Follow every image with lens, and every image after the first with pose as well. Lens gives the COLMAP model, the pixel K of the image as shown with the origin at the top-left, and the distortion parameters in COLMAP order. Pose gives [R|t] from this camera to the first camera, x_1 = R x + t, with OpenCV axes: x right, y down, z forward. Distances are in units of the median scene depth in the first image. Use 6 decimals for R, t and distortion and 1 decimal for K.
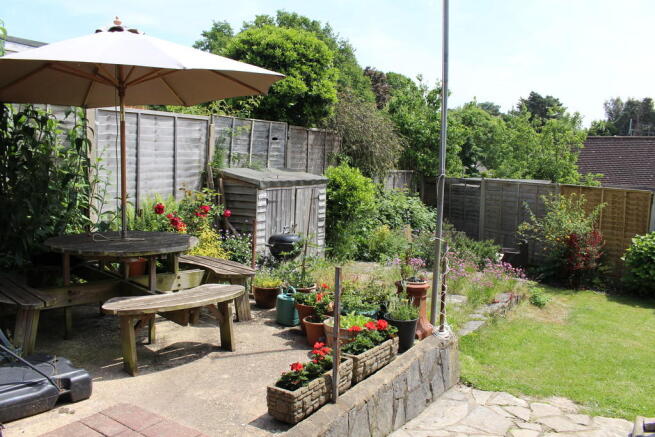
lens RADIAL K [[542.4, 0, 324.0], [0, 542.4, 220.1], [0, 0, 1]] dist [-0.152445, 0.126840]
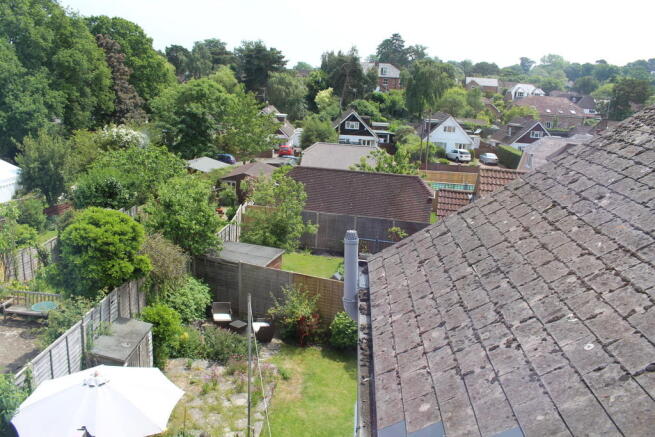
lens RADIAL K [[542.4, 0, 324.0], [0, 542.4, 220.1], [0, 0, 1]] dist [-0.152445, 0.126840]
pose [[0.880371, -0.094889, 0.464698, -0.218354], [0.027983, 0.988467, 0.148825, -0.533371], [-0.473460, -0.118018, 0.872873, -0.464186]]
